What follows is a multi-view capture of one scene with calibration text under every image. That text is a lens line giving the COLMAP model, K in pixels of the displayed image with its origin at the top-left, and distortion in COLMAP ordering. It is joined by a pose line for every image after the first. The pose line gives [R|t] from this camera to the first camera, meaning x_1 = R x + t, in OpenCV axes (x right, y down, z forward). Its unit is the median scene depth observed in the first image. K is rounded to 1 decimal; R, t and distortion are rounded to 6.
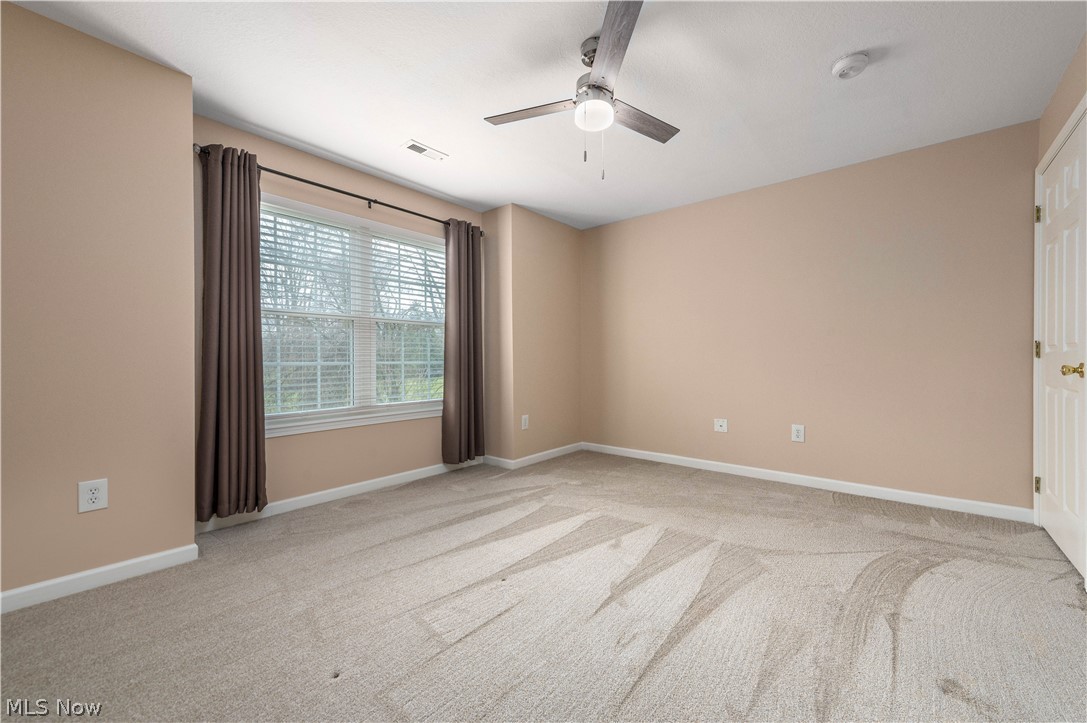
lens RADIAL K [[426.5, 0, 573.1], [0, 426.5, 358.8], [0, 0, 1]] dist [0.010737, -0.002547]
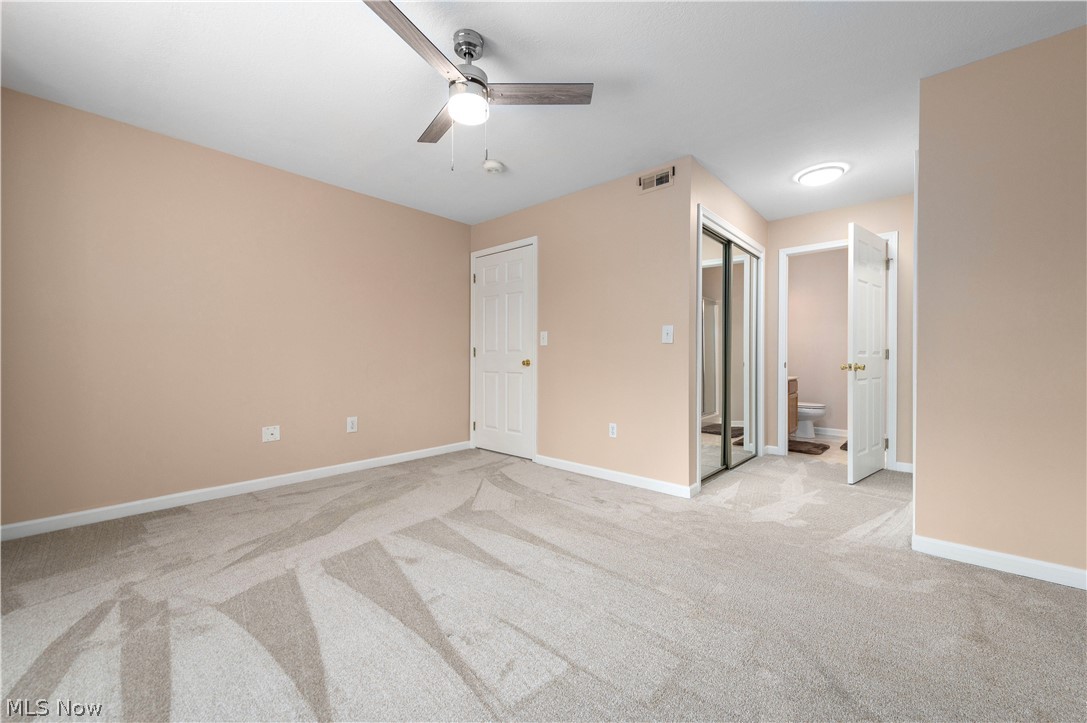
lens RADIAL K [[426.5, 0, 546.8], [0, 426.5, 355.6], [0, 0, 1]] dist [0.010737, -0.002547]
pose [[0.053912, 0.007591, 0.998517, -0.513463], [-0.005975, 0.999956, -0.007279, 0.001971], [-0.998528, -0.005573, 0.053955, 0.422992]]
